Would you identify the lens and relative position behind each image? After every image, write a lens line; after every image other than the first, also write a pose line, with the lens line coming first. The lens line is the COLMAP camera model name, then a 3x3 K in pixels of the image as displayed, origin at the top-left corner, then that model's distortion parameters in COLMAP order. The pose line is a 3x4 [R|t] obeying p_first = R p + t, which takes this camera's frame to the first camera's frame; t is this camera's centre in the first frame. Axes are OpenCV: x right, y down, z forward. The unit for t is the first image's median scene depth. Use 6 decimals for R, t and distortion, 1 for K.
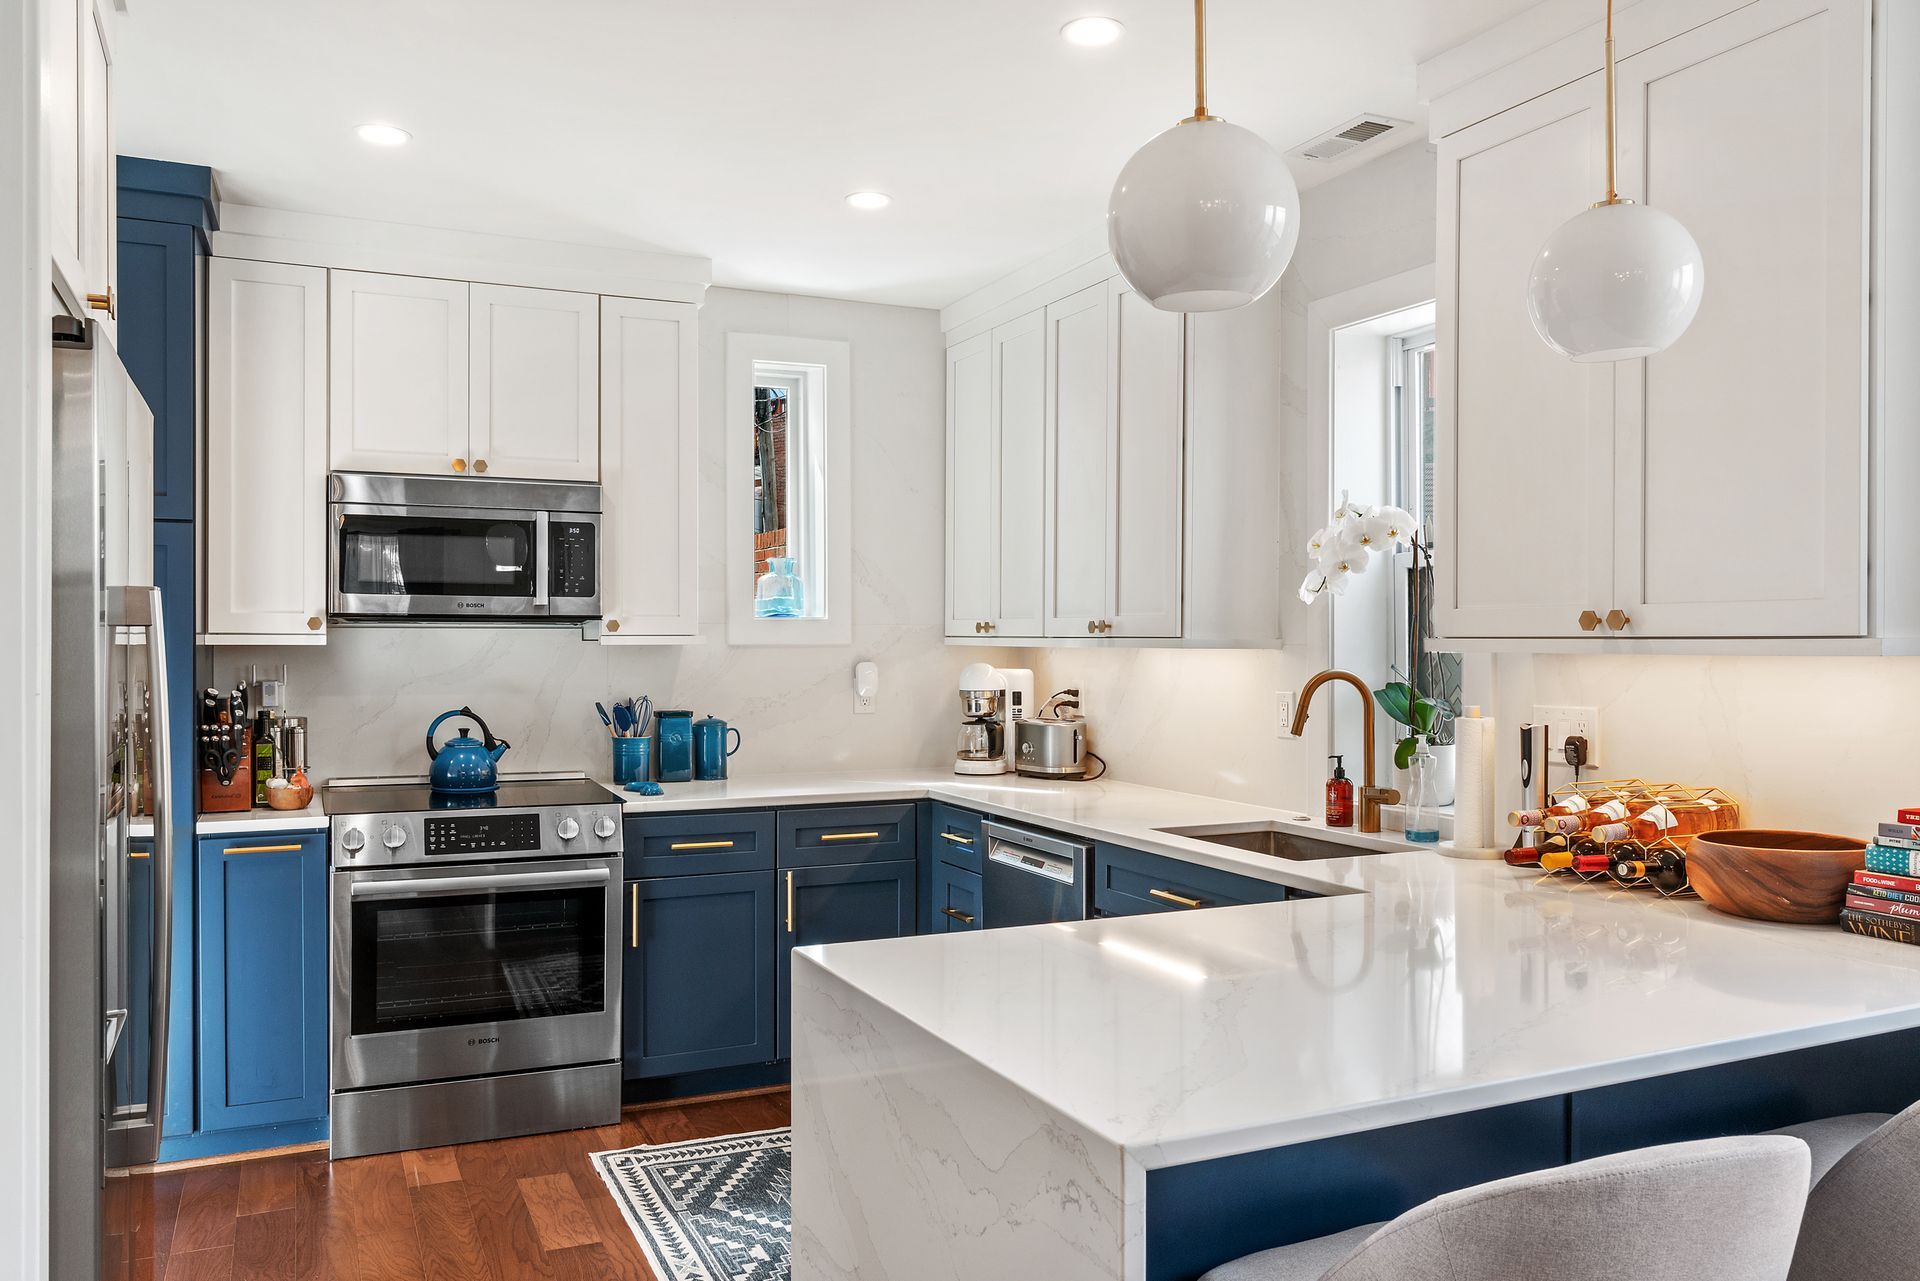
lens RADIAL K [[1529.0, 0, 956.2], [0, 1529.0, 627.6], [0, 0, 1]] dist [-0.009588, -0.006204]
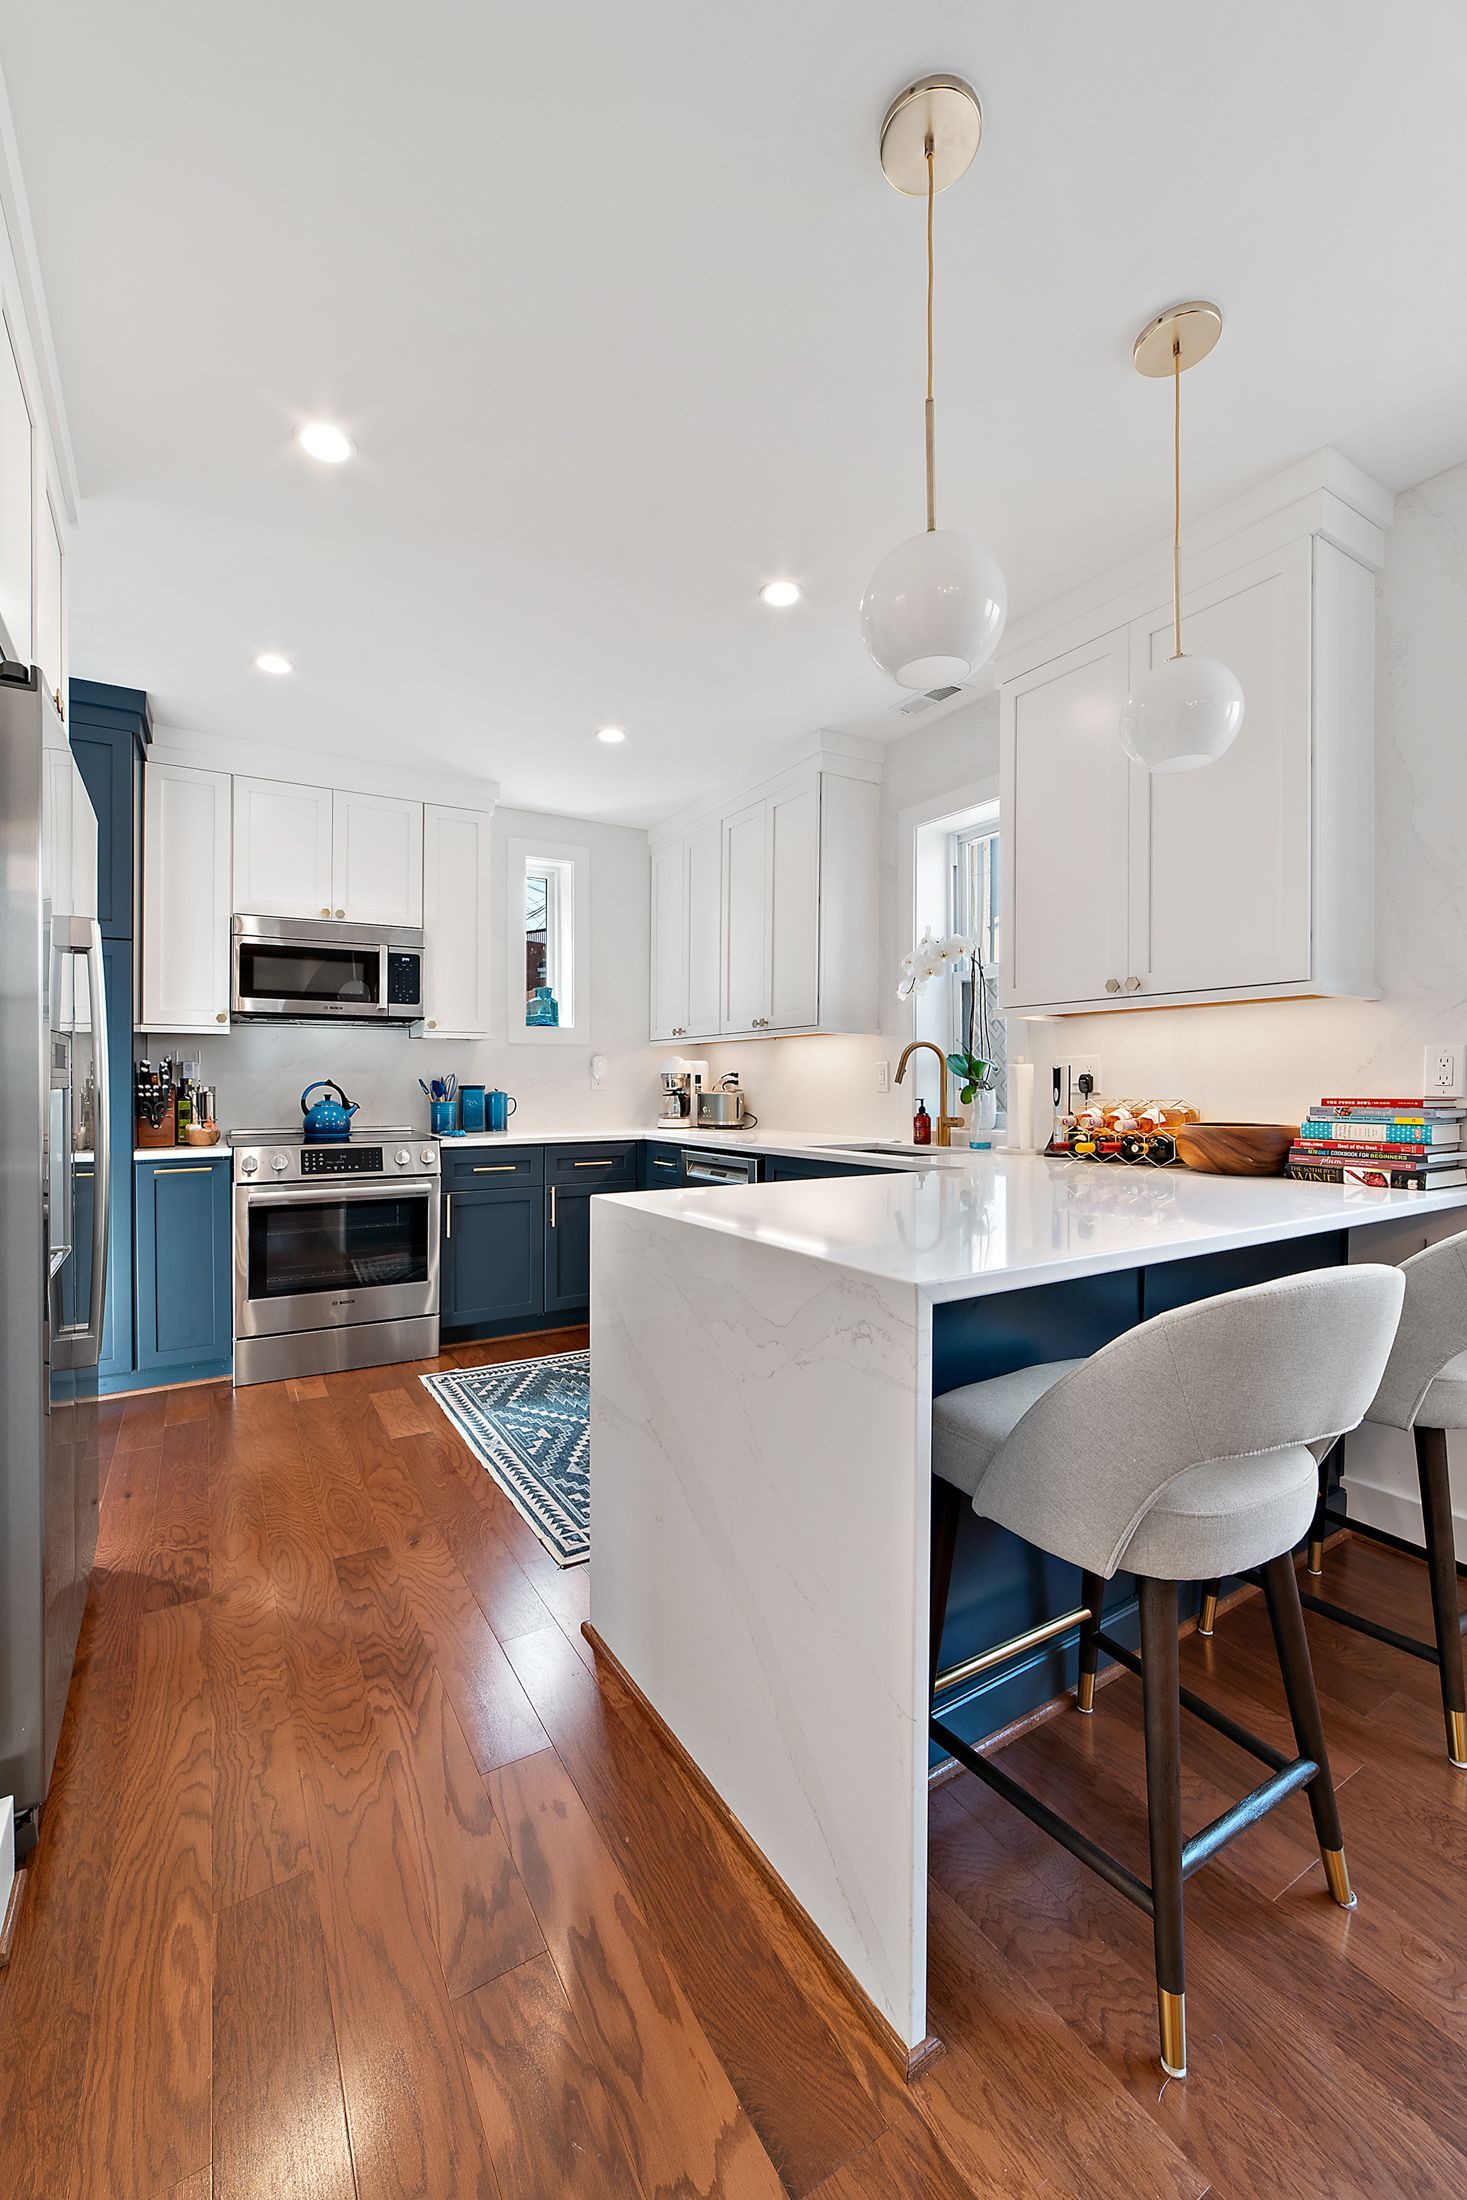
lens RADIAL K [[915.0, 0, 737.9], [0, 915.0, 1084.0], [0, 0, 1]] dist [-0.023308, 0.006253]
pose [[0.992639, 0.001080, 0.121105, -0.040699], [-0.001887, 0.999977, 0.006549, 0.055552], [-0.121095, -0.006729, 0.992618, 0.090716]]
